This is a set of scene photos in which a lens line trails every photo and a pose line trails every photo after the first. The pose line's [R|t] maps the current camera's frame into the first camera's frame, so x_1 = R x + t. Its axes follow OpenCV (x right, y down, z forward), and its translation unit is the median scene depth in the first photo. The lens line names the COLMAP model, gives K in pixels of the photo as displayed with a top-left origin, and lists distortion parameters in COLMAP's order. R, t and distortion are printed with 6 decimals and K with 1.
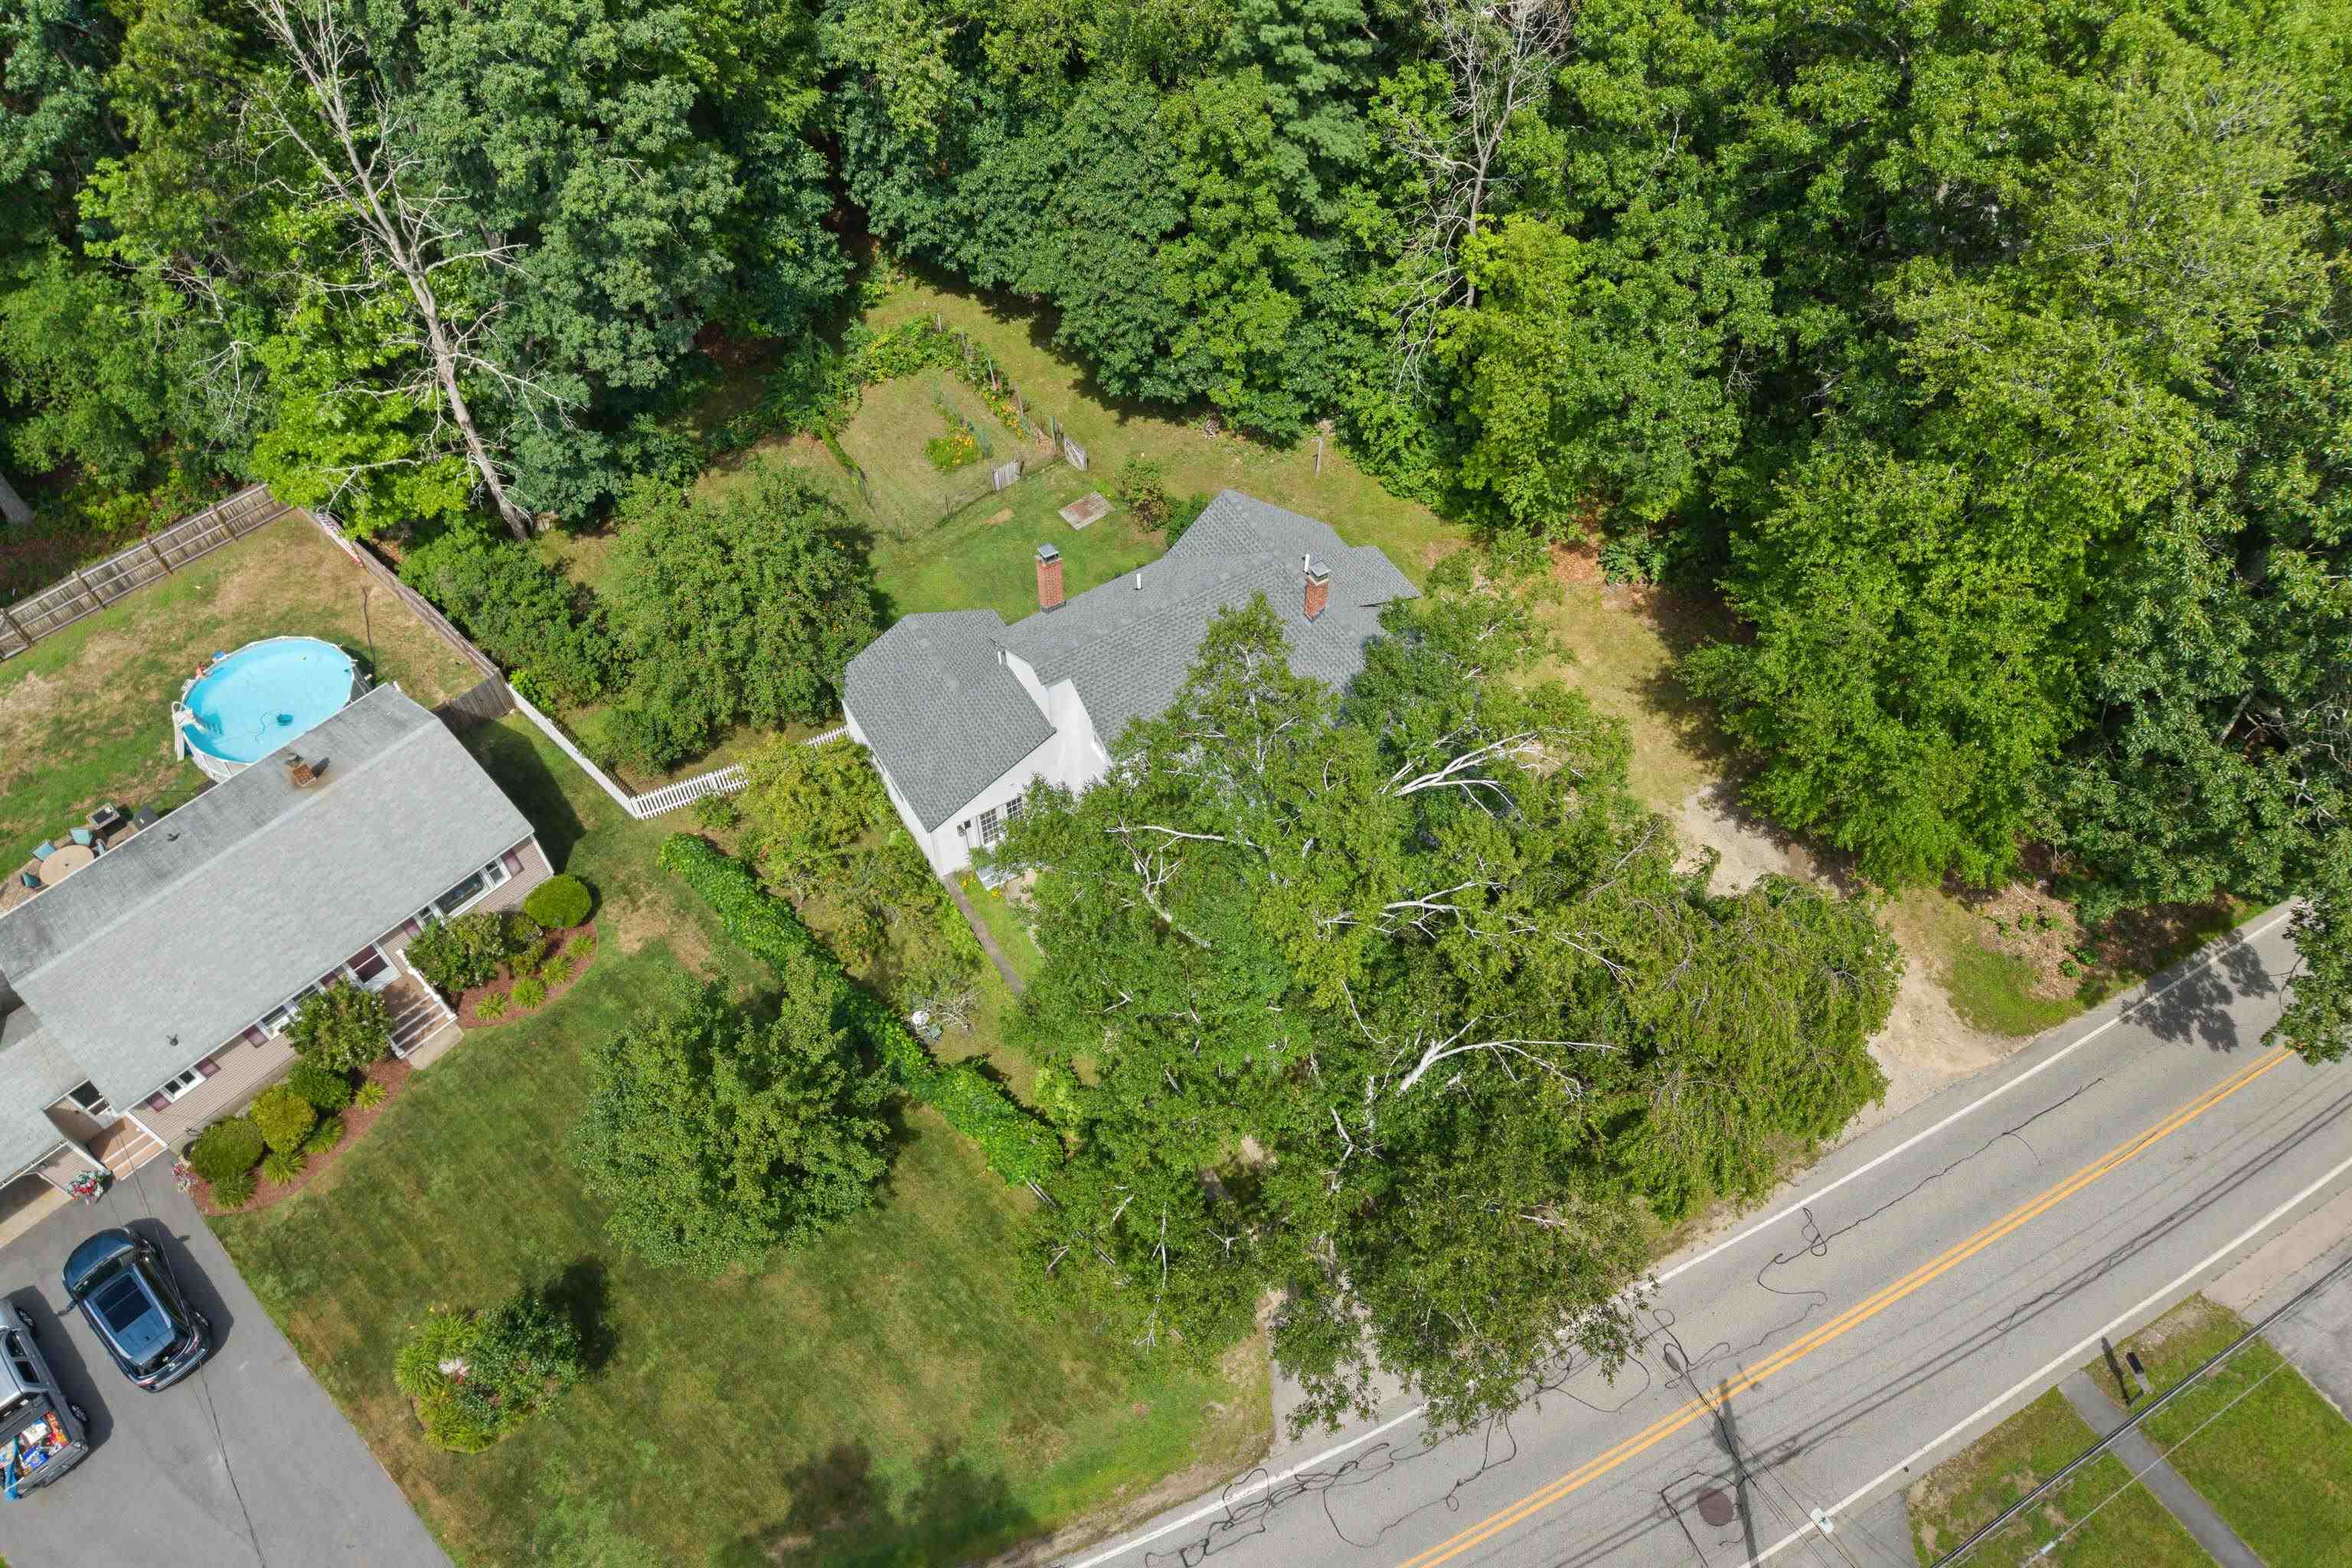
lens RADIAL K [[1588.0, 0, 1167.4], [0, 1588.0, 787.3], [0, 0, 1]] dist [0.110661, -0.143423]
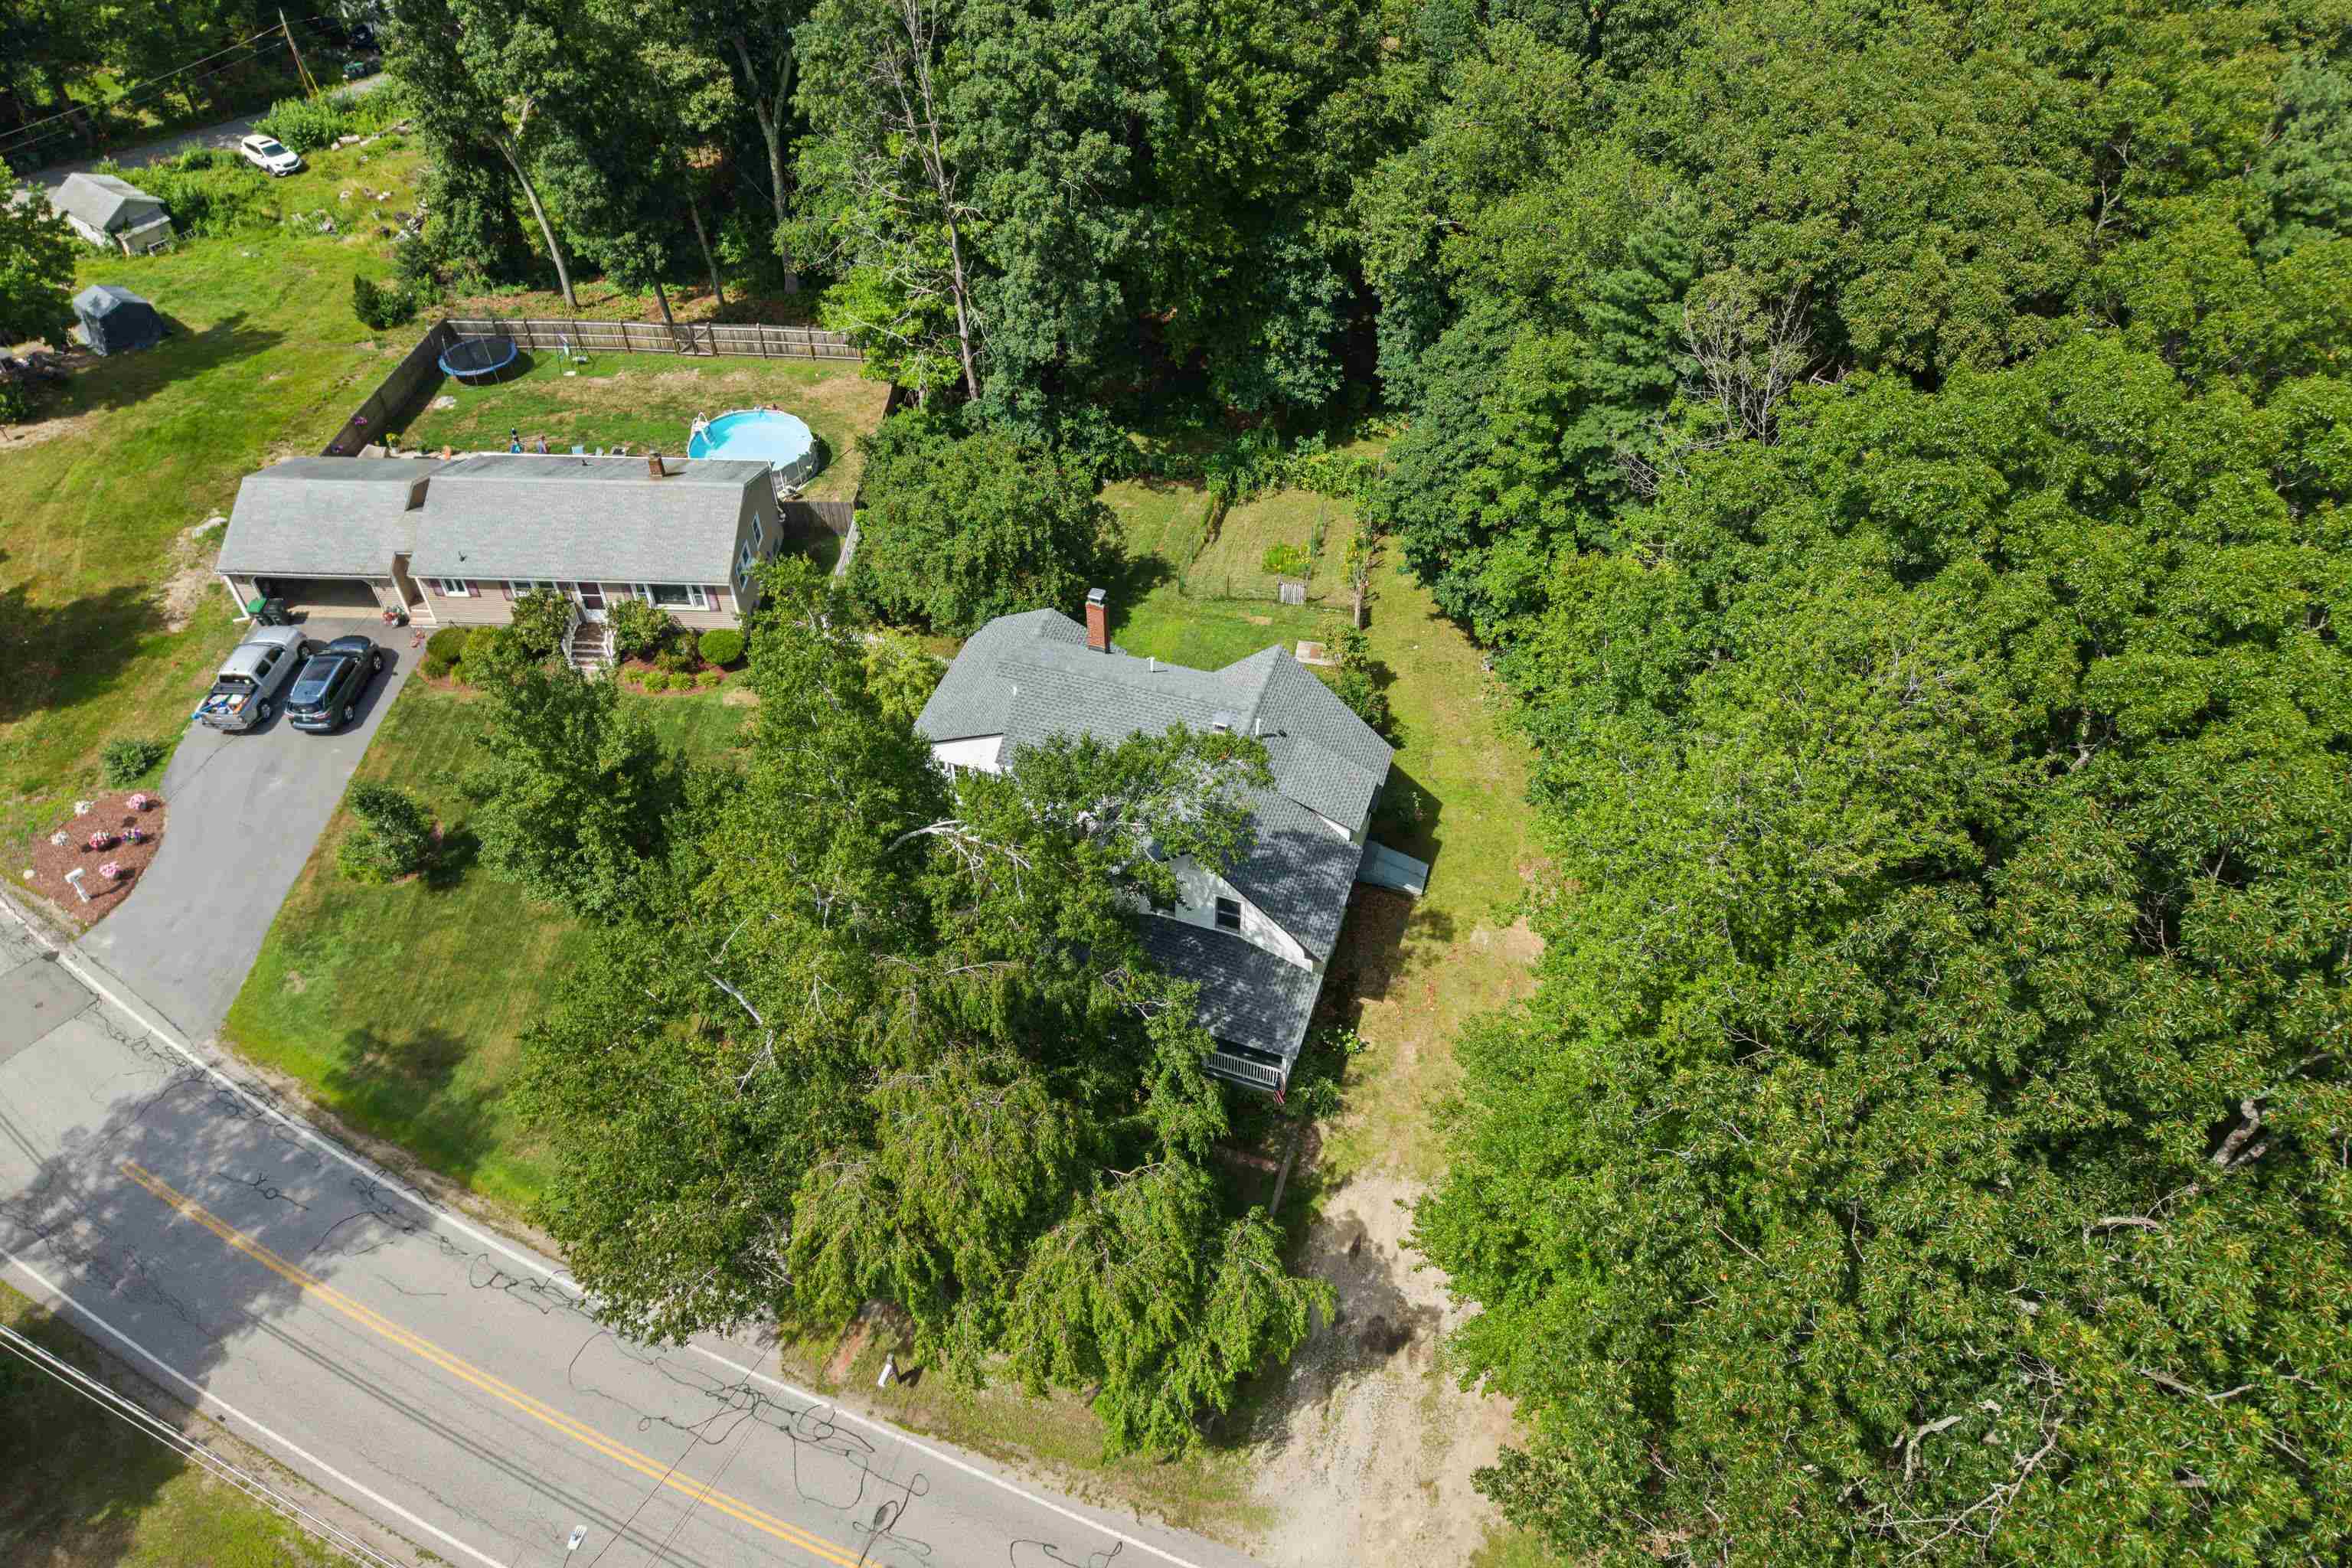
lens RADIAL K [[1588.0, 0, 1167.4], [0, 1588.0, 787.3], [0, 0, 1]] dist [0.110661, -0.143423]
pose [[0.651025, 0.534497, -0.538962, 0.661063], [-0.602325, 0.795863, 0.061708, -0.143065], [0.461922, 0.284457, 0.840067, 0.133323]]
